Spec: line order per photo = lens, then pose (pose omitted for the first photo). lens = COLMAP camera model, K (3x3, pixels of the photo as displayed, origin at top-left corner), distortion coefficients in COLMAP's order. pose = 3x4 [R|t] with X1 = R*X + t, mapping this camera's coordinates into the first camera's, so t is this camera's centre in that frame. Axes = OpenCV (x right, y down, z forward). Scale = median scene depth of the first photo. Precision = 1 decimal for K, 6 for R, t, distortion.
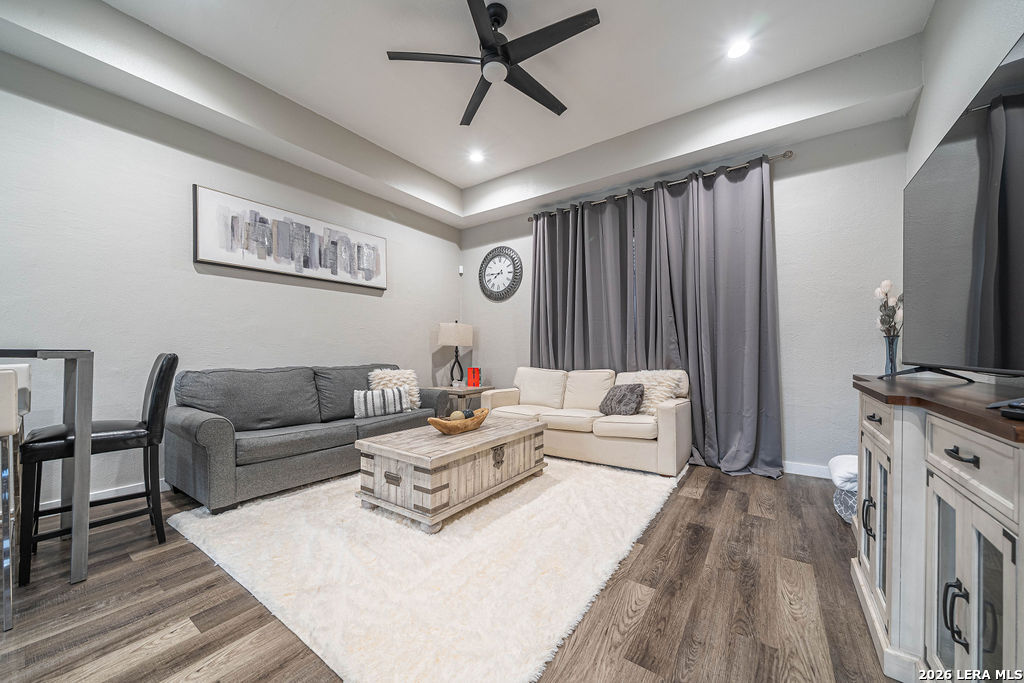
lens RADIAL K [[362.4, 0, 511.3], [0, 362.4, 350.6], [0, 0, 1]] dist [-0.003318, -0.000188]
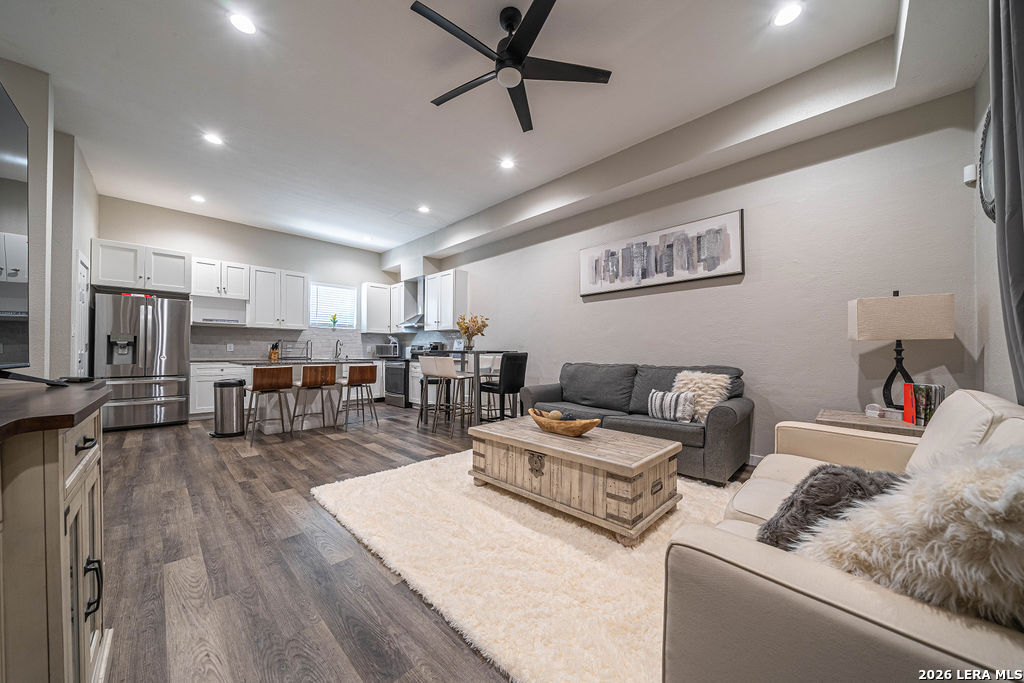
lens RADIAL K [[362.4, 0, 516.2], [0, 362.4, 349.0], [0, 0, 1]] dist [-0.003318, -0.000188]
pose [[-0.163107, -0.010240, -0.986555, 0.770944], [0.002641, 0.999938, -0.010815, 0.007529], [0.986605, -0.004370, -0.163070, 0.955743]]
